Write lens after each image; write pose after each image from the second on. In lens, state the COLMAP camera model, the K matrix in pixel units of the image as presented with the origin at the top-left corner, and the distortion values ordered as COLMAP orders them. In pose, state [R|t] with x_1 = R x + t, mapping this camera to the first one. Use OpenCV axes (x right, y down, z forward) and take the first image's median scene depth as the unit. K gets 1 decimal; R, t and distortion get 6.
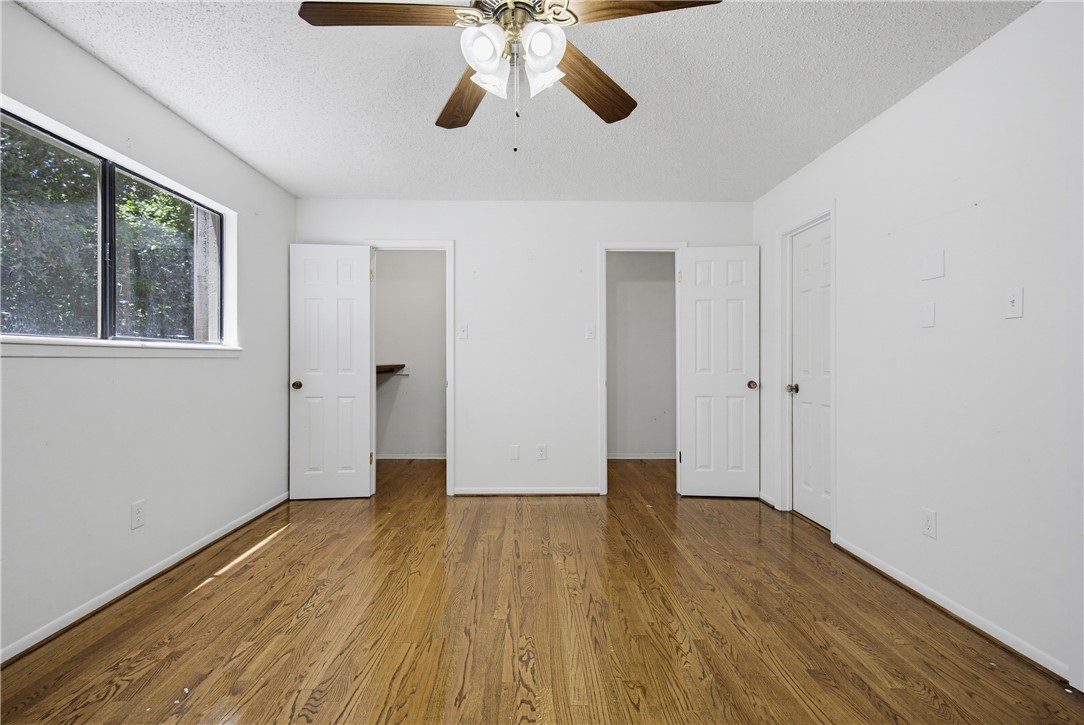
lens RADIAL K [[504.3, 0, 537.2], [0, 504.3, 361.7], [0, 0, 1]] dist [0.001346, -0.000086]
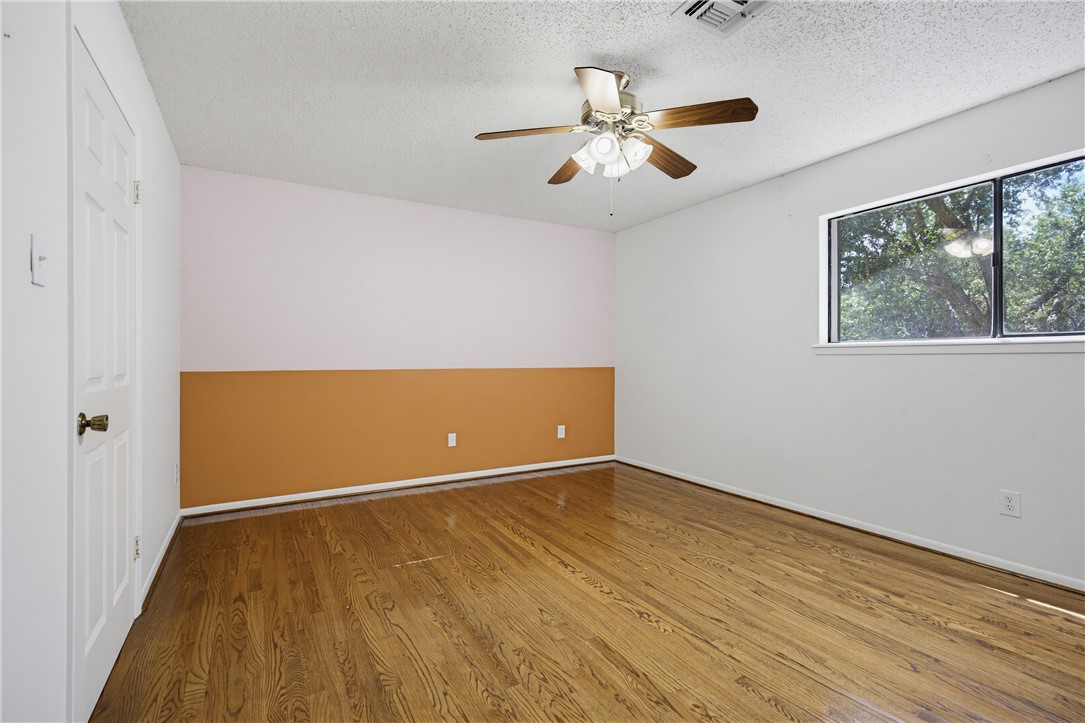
lens RADIAL K [[504.8, 0, 540.3], [0, 504.8, 358.8], [0, 0, 1]] dist [0.001346, -0.000086]
pose [[-0.878375, 0.002305, -0.477967, 0.660755], [0.000113, 0.999989, 0.004615, -0.002410], [0.477973, 0.003999, -0.878366, 1.705033]]
